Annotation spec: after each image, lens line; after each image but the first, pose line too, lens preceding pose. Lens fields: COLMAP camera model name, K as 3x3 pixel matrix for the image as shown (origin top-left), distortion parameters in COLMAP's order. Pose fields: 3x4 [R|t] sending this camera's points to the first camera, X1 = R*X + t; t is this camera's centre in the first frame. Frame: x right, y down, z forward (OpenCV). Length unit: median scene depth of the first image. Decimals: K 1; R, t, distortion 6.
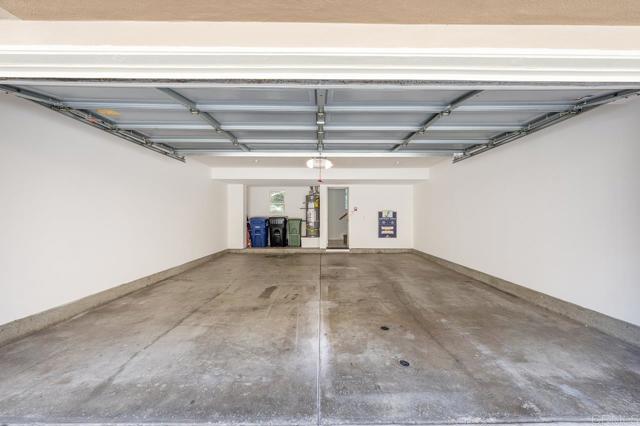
lens RADIAL K [[219.0, 0, 320.4], [0, 219.0, 213.3], [0, 0, 1]] dist [-0.001020, -0.000124]
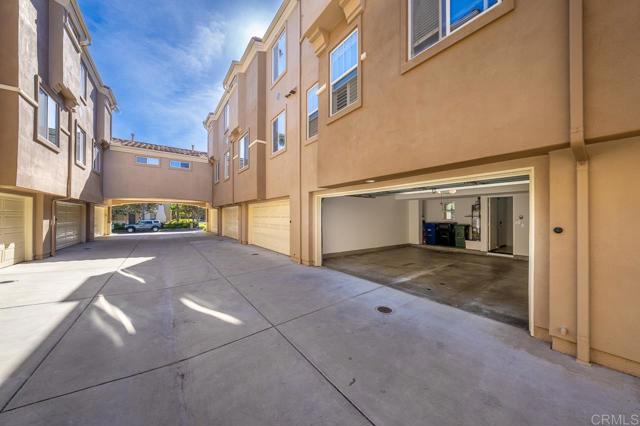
lens RADIAL K [[219.0, 0, 320.4], [0, 219.0, 213.3], [0, 0, 1]] dist [-0.001020, -0.000124]
pose [[0.588120, -0.008106, -0.808733, 0.440702], [0.012008, 0.999927, -0.001289, -0.049369], [0.808685, -0.008953, 0.588174, -0.381697]]
